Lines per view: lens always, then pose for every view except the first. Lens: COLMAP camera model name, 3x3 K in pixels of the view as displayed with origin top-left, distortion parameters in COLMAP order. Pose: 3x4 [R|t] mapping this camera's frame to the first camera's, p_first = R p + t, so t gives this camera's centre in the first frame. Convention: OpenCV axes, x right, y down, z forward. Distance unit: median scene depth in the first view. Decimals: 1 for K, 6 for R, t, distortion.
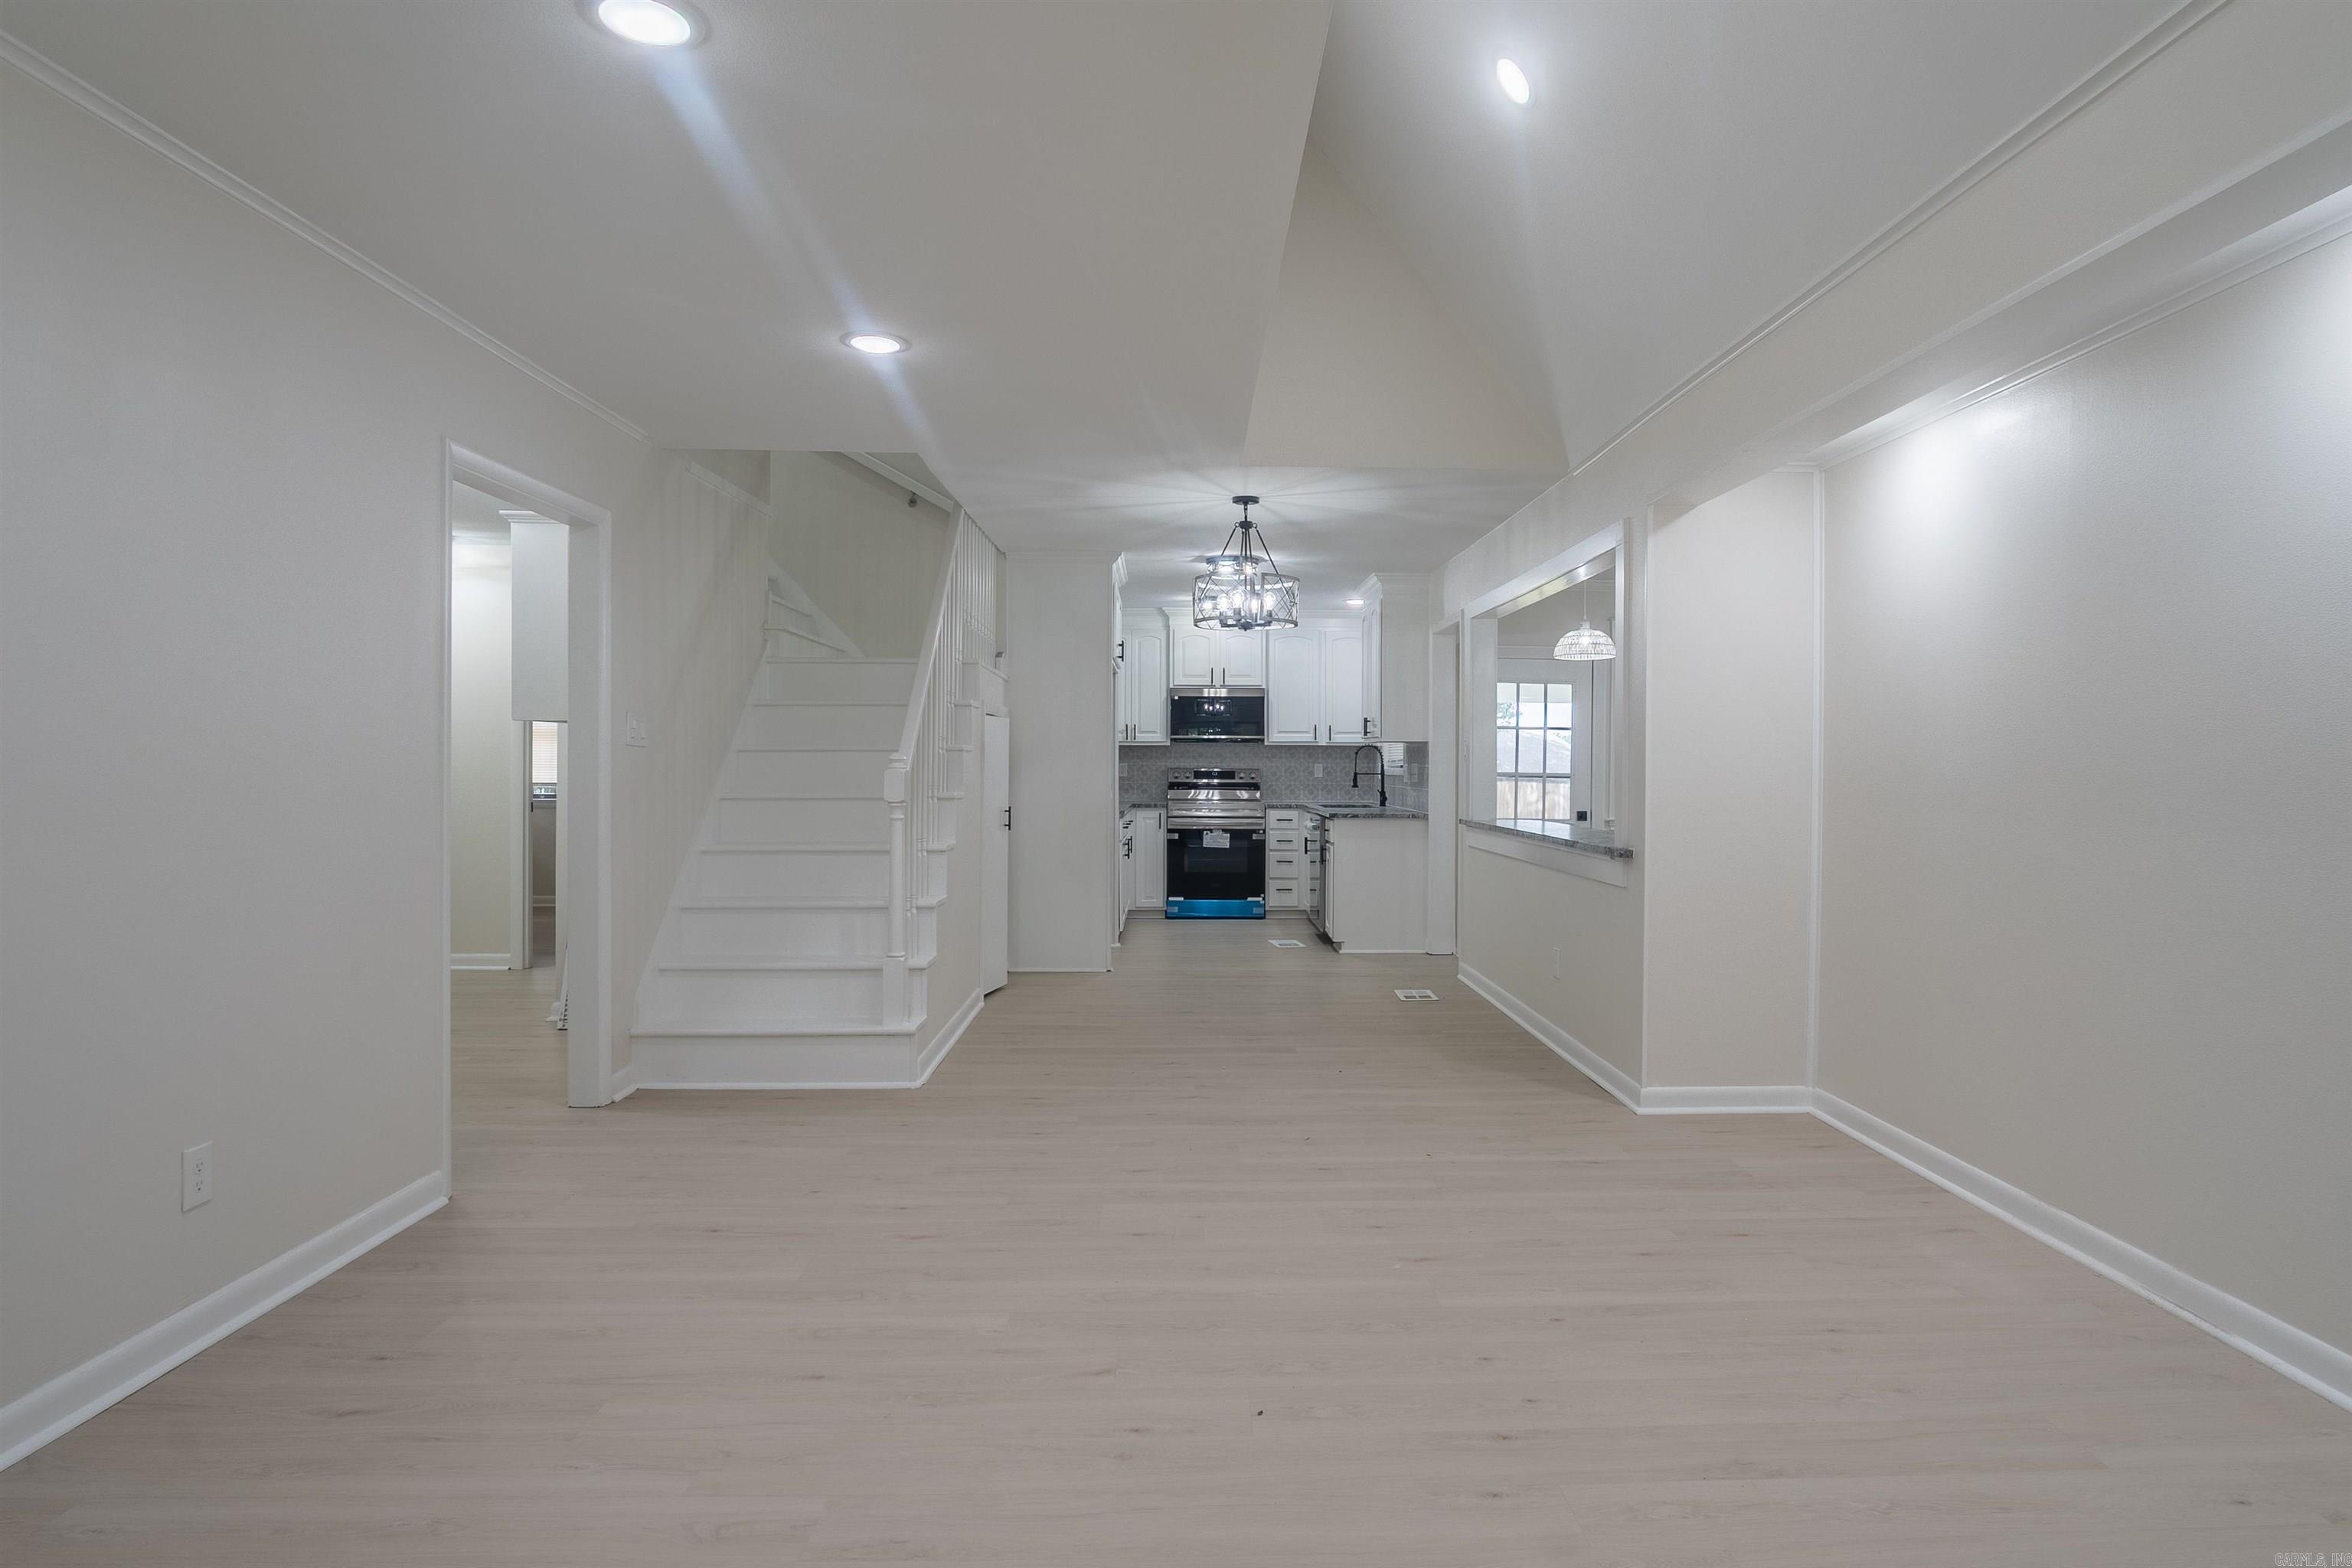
lens RADIAL K [[1275.7, 0, 1232.3], [0, 1275.7, 760.5], [0, 0, 1]] dist [-0.030362, 0.007147]
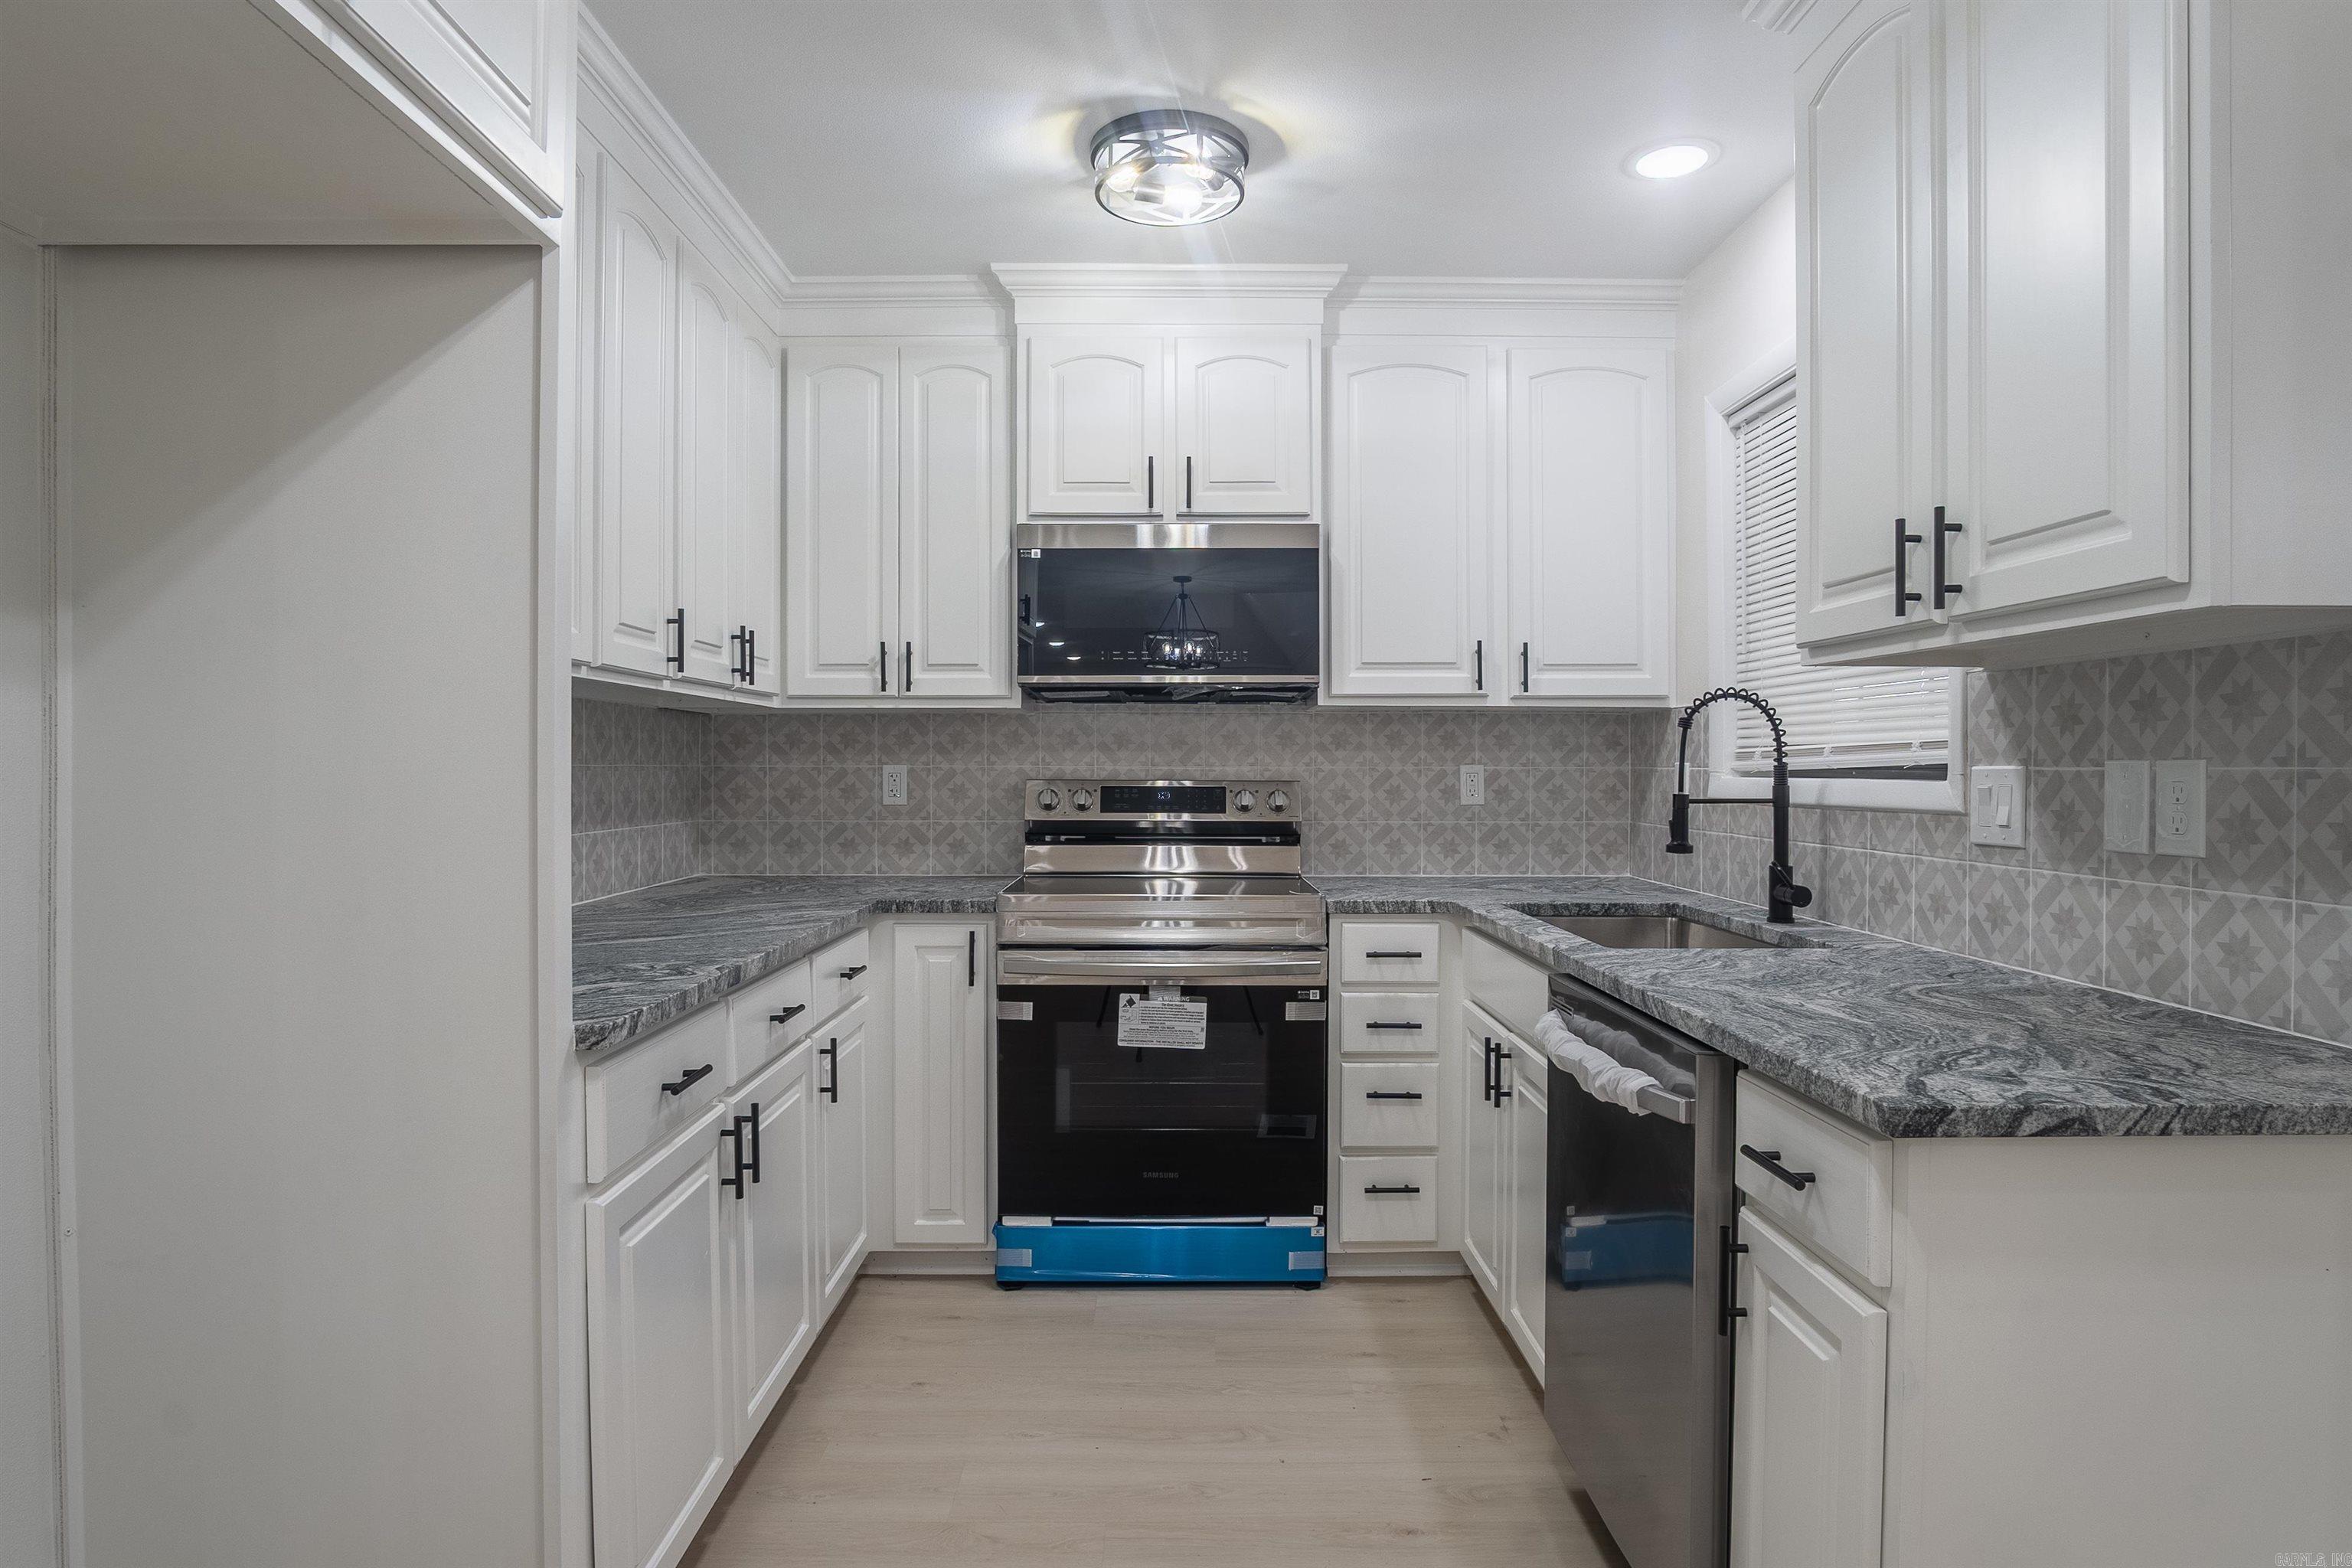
lens RADIAL K [[1275.7, 0, 1178.0], [0, 1275.7, 780.9], [0, 0, 1]] dist [-0.030362, 0.007147]
pose [[0.999349, -0.002216, -0.036013, 0.001921], [0.002651, 0.999924, 0.012039, 0.002618], [0.035984, -0.012127, 0.999279, 0.719718]]
